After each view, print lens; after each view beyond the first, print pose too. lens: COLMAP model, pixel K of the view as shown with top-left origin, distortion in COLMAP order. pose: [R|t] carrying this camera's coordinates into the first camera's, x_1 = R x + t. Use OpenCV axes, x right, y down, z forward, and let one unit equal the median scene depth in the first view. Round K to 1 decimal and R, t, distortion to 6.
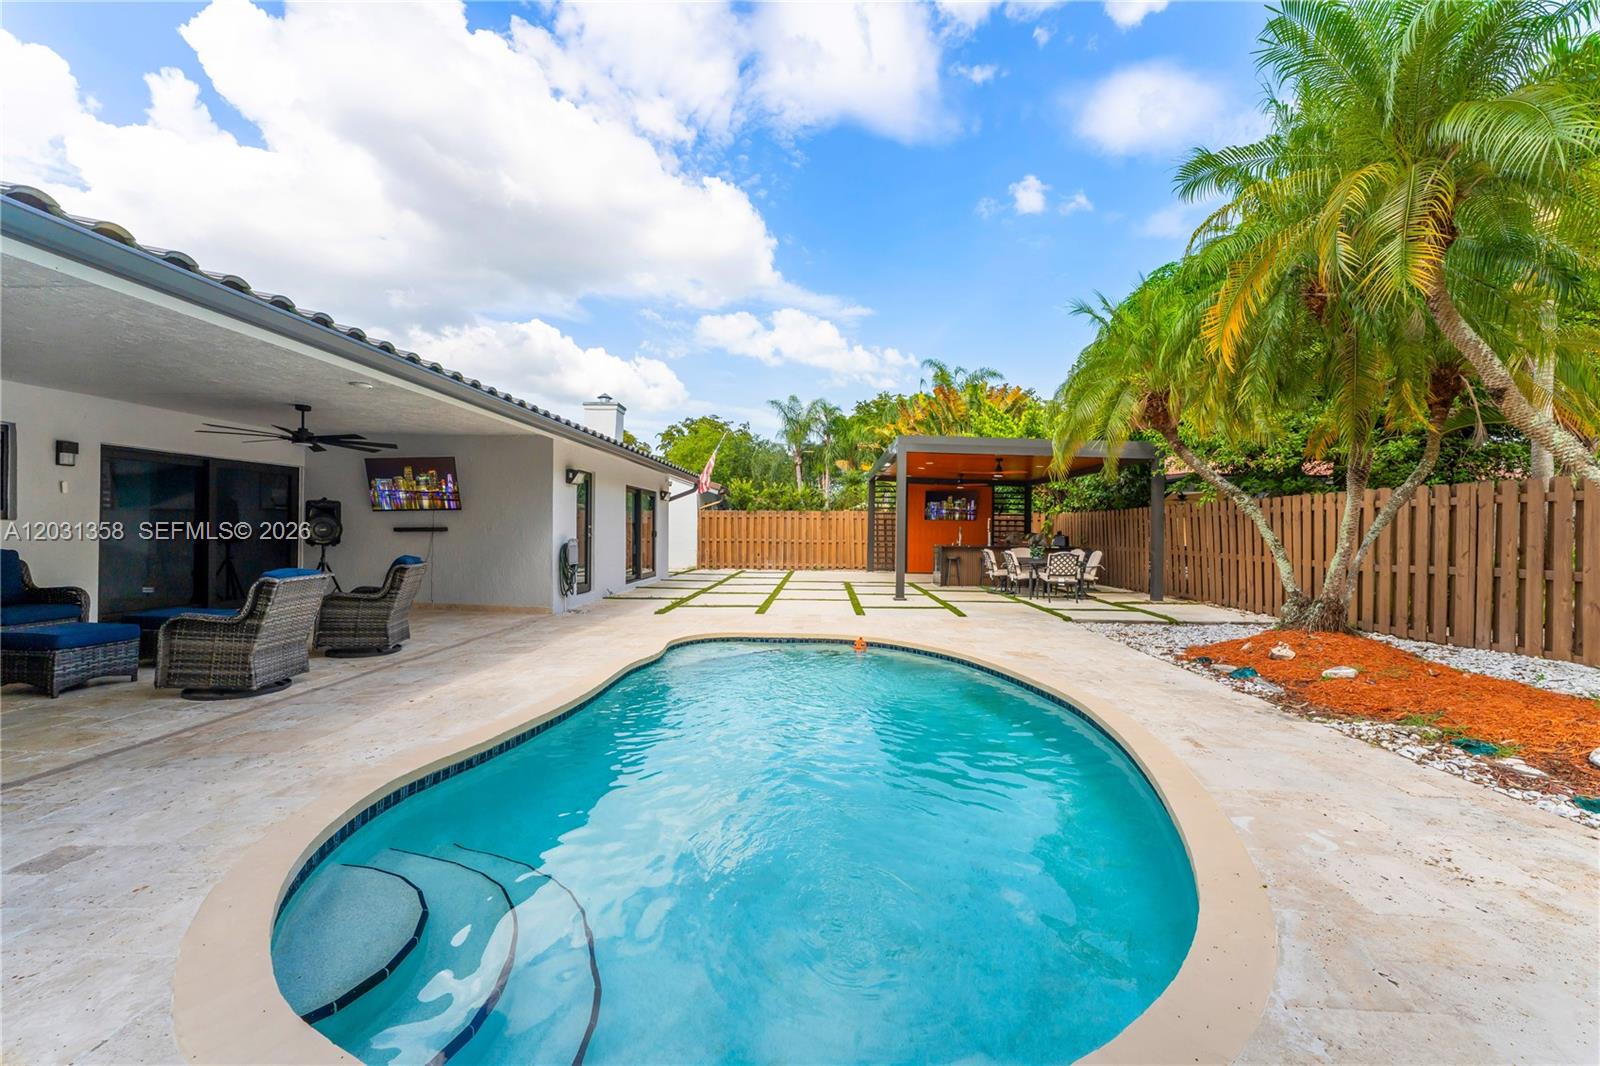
lens RADIAL K [[641.3, 0, 800.0], [0, 641.3, 533.0], [0, 0, 1]] dist [-0.004570, -0.000016]
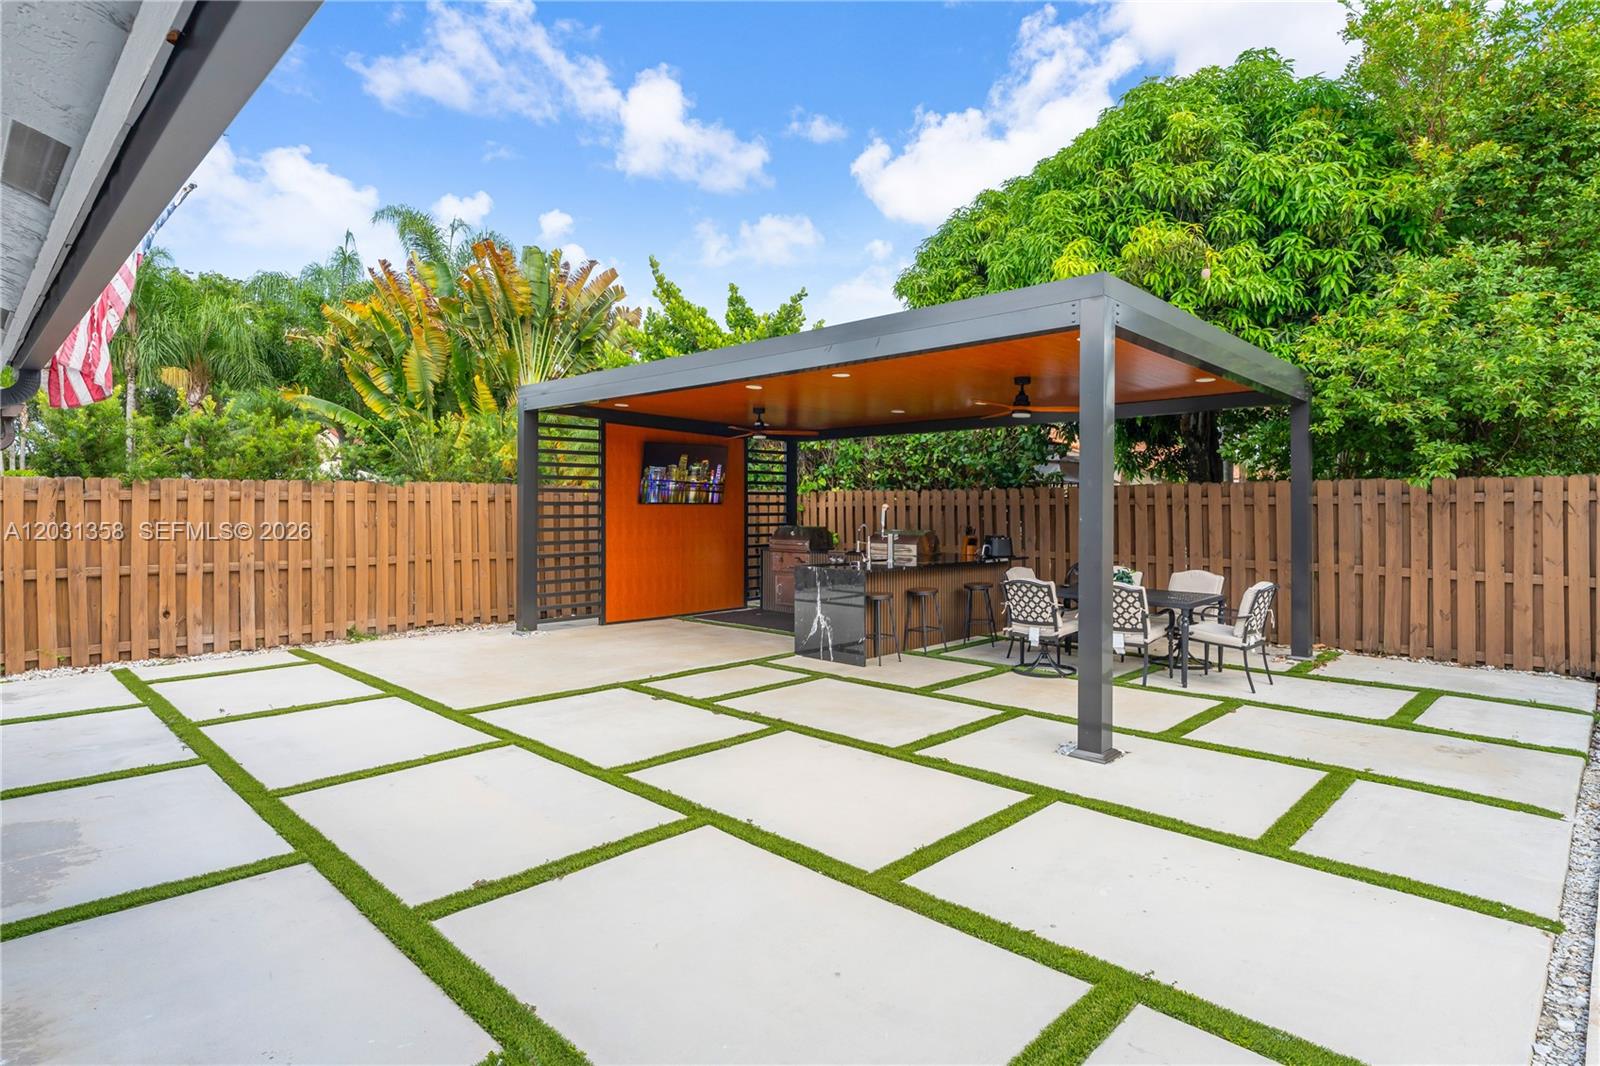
lens RADIAL K [[847.2, 0, 800.0], [0, 847.2, 533.0], [0, 0, 1]] dist [-0.007365, -0.000548]
pose [[0.673423, -0.033348, 0.738505, -0.272948], [0.010823, 0.999320, 0.035257, -0.031199], [-0.739178, -0.015750, 0.673326, 0.787693]]
